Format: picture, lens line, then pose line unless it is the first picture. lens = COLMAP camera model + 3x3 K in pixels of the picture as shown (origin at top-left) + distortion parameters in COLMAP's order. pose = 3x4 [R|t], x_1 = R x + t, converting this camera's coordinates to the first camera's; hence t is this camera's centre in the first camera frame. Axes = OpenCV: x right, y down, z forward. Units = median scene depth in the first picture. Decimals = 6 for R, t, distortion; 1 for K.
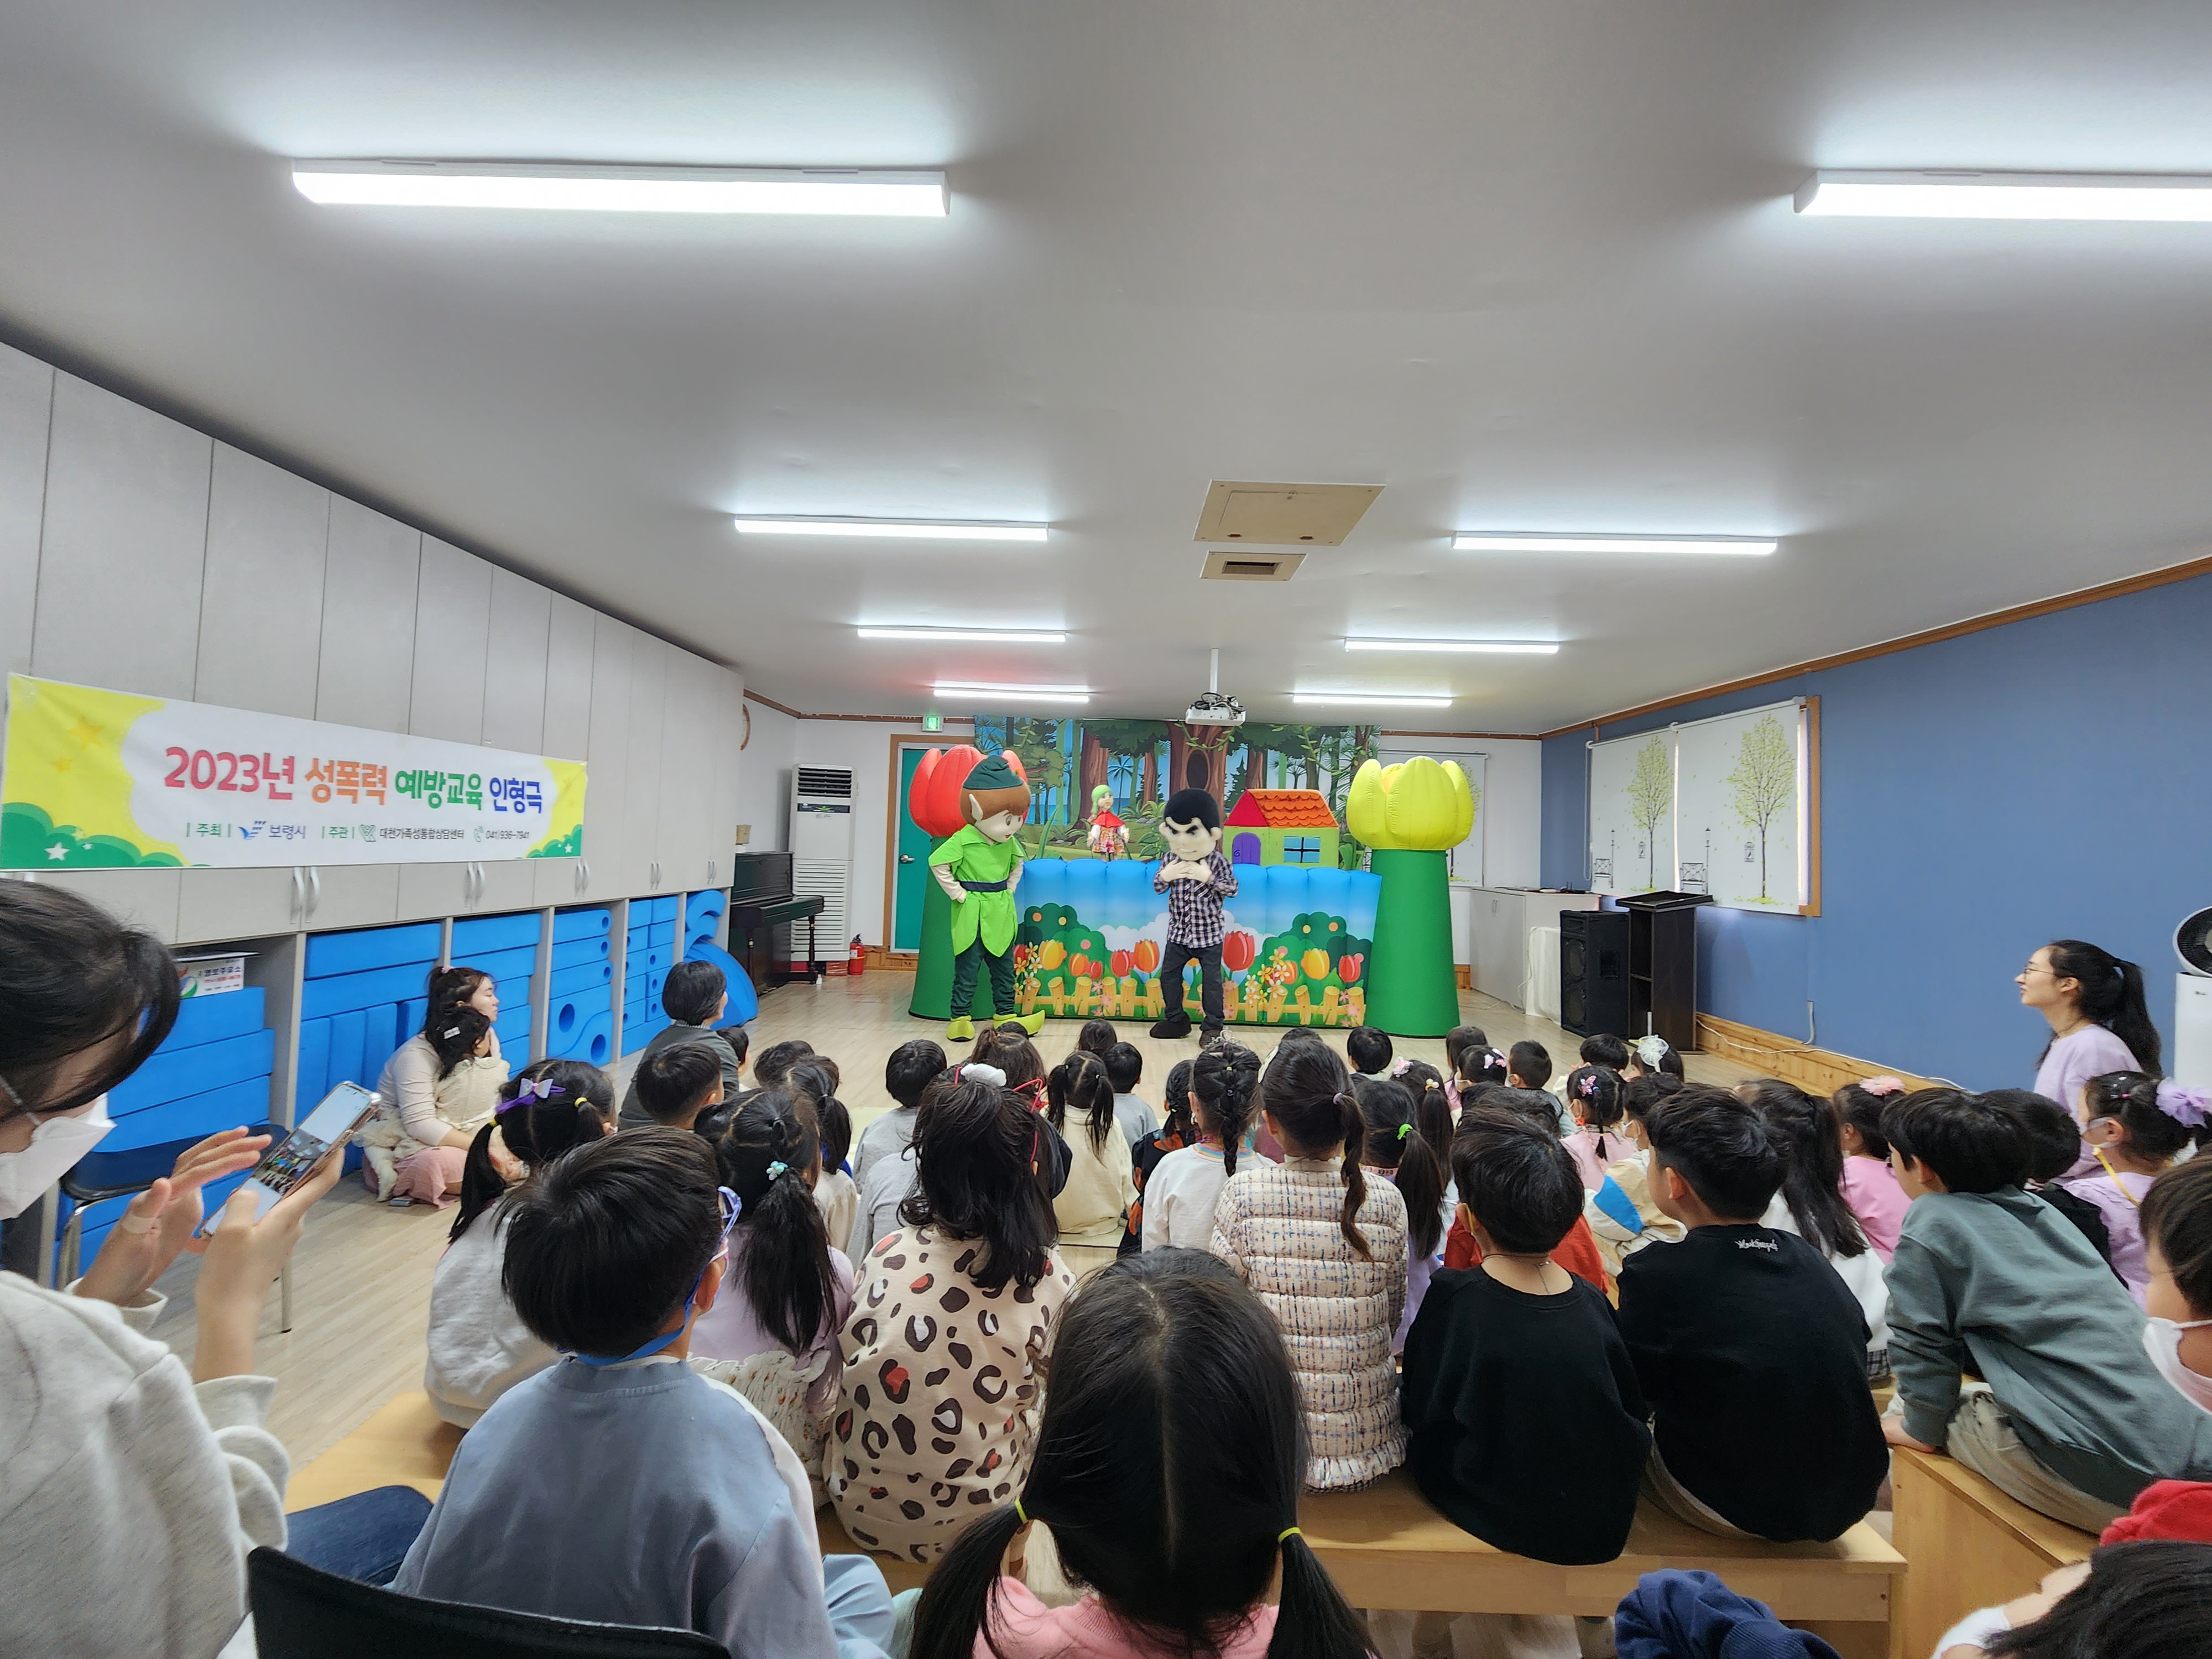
lens RADIAL K [[918.1, 0, 1109.1], [0, 918.1, 795.8], [0, 0, 1]] dist [-0.001085, -0.000516]
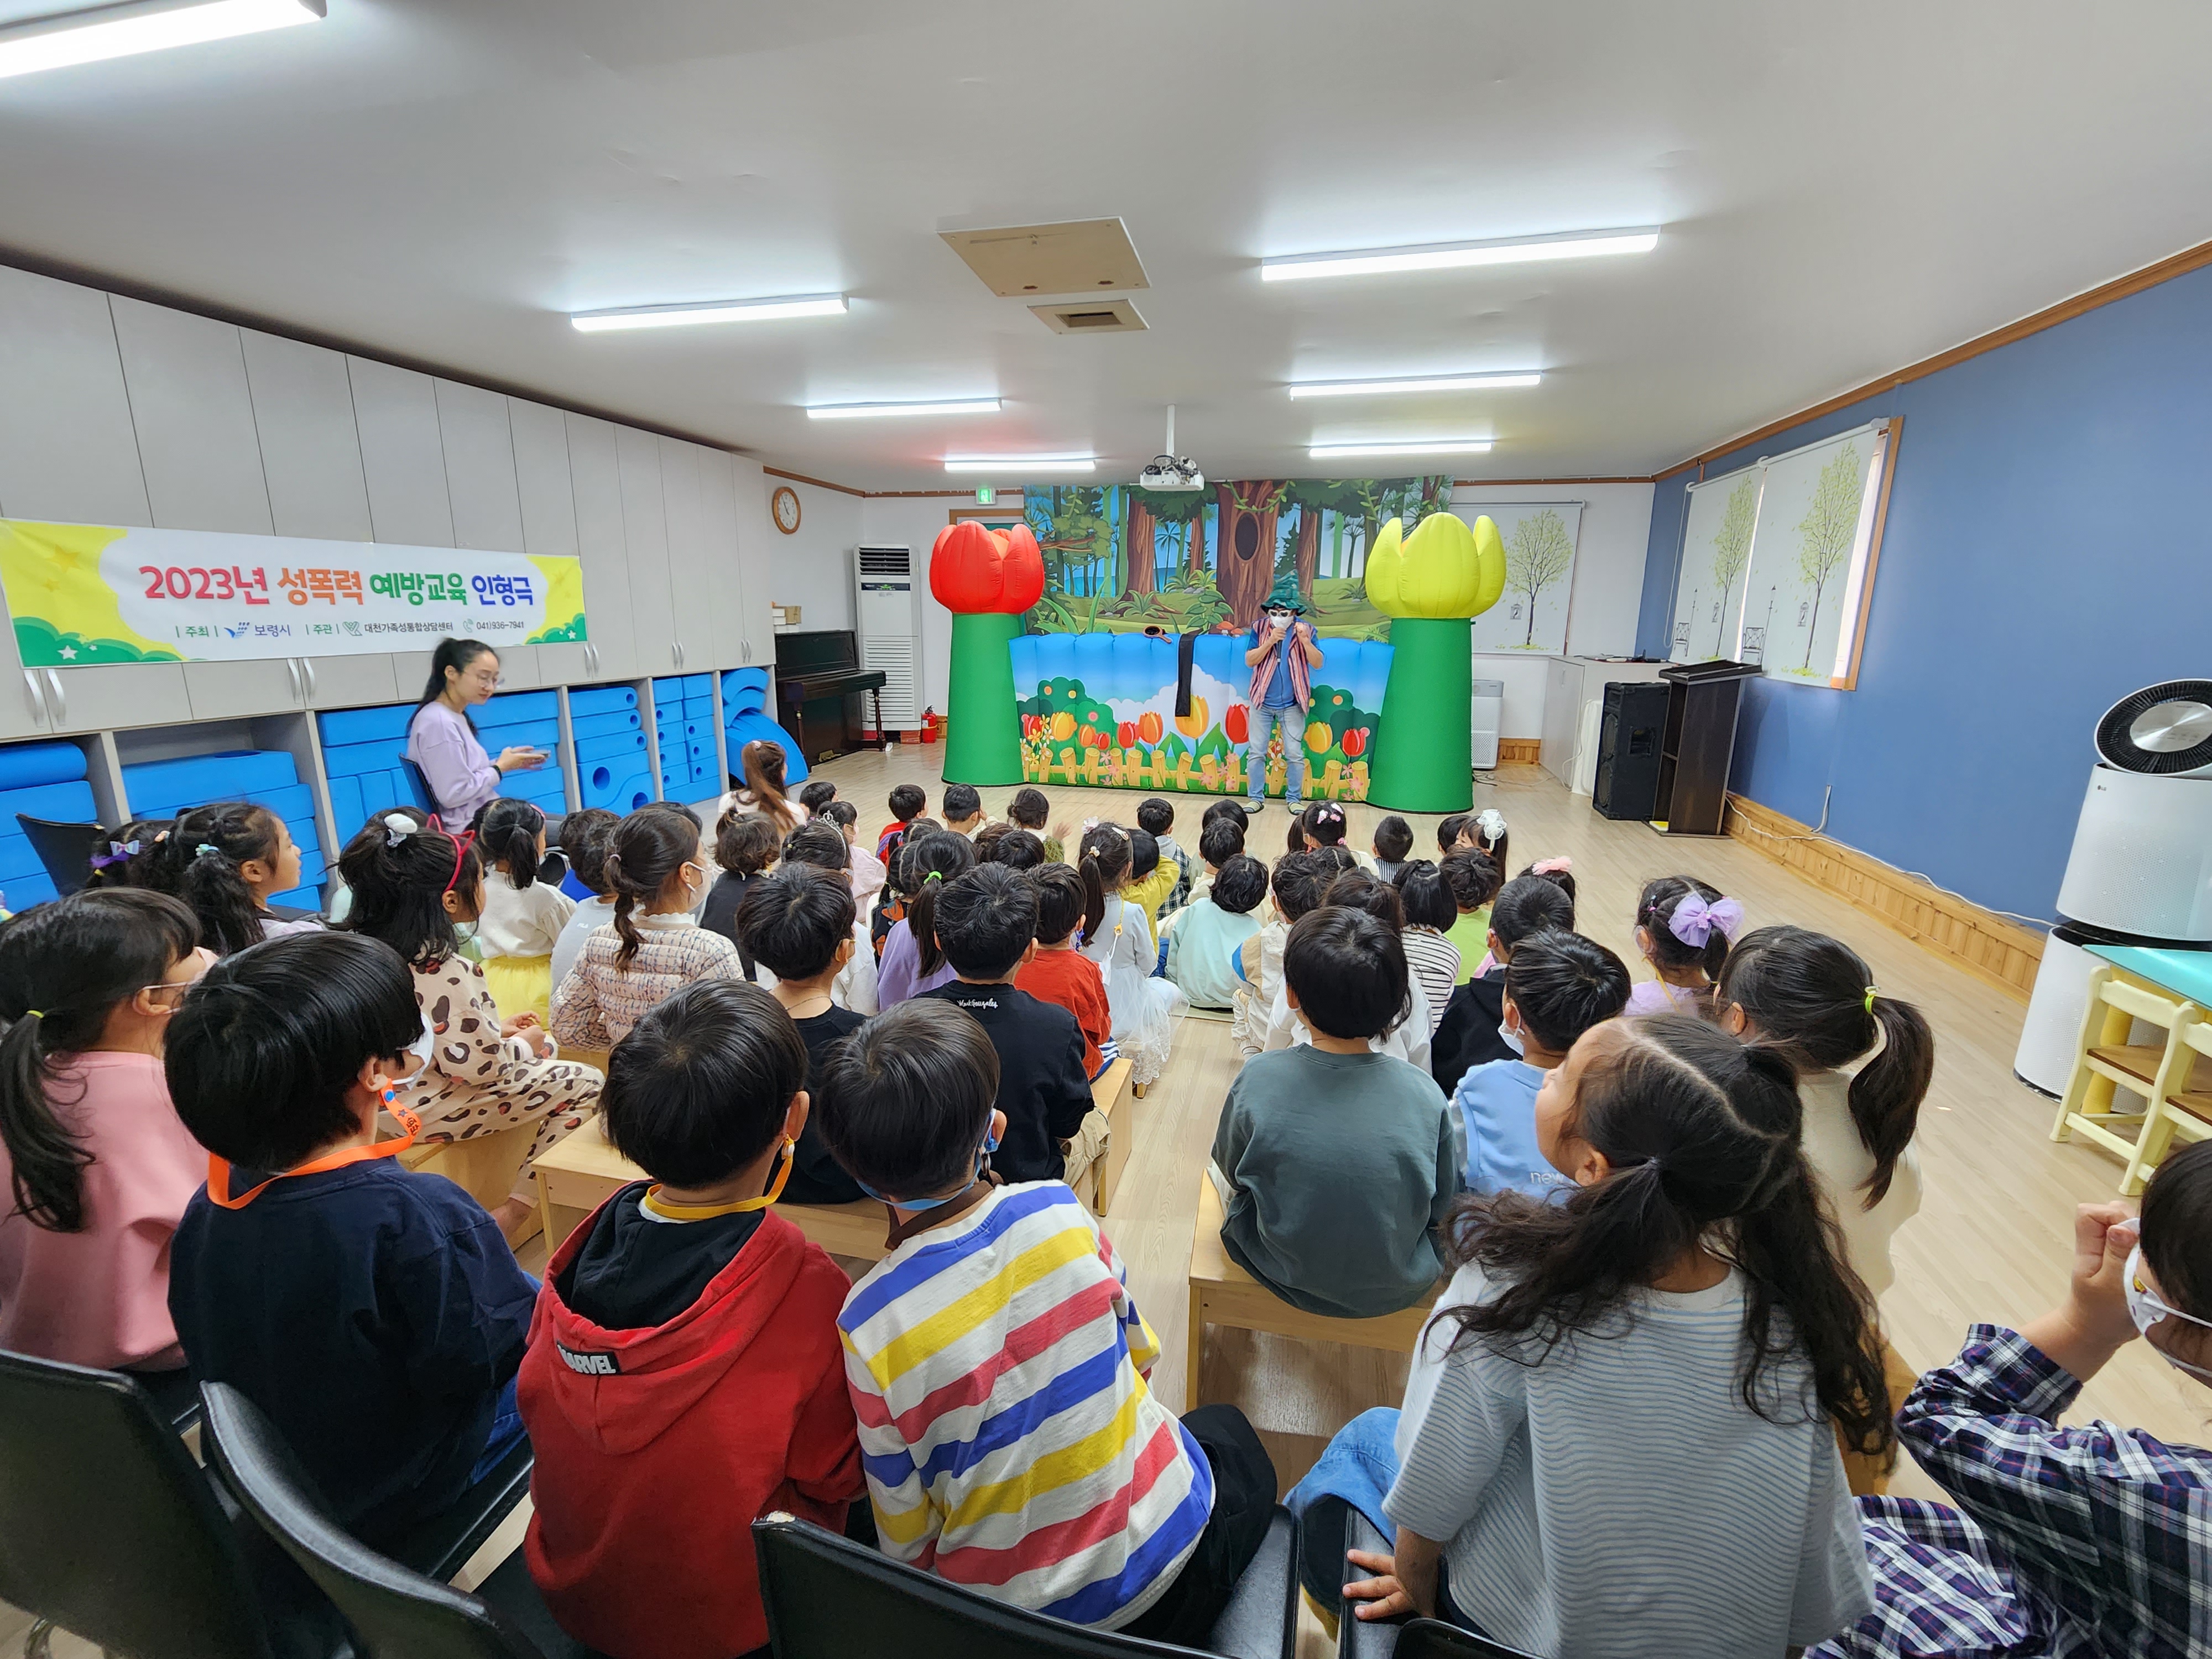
lens RADIAL K [[918.1, 0, 1109.1], [0, 918.1, 795.8], [0, 0, 1]] dist [-0.001085, -0.000516]
pose [[0.975524, 0.022777, -0.218709, 0.265215], [0.032437, 0.968834, 0.245579, -0.006651], [0.217486, -0.246662, 0.944382, 0.008397]]
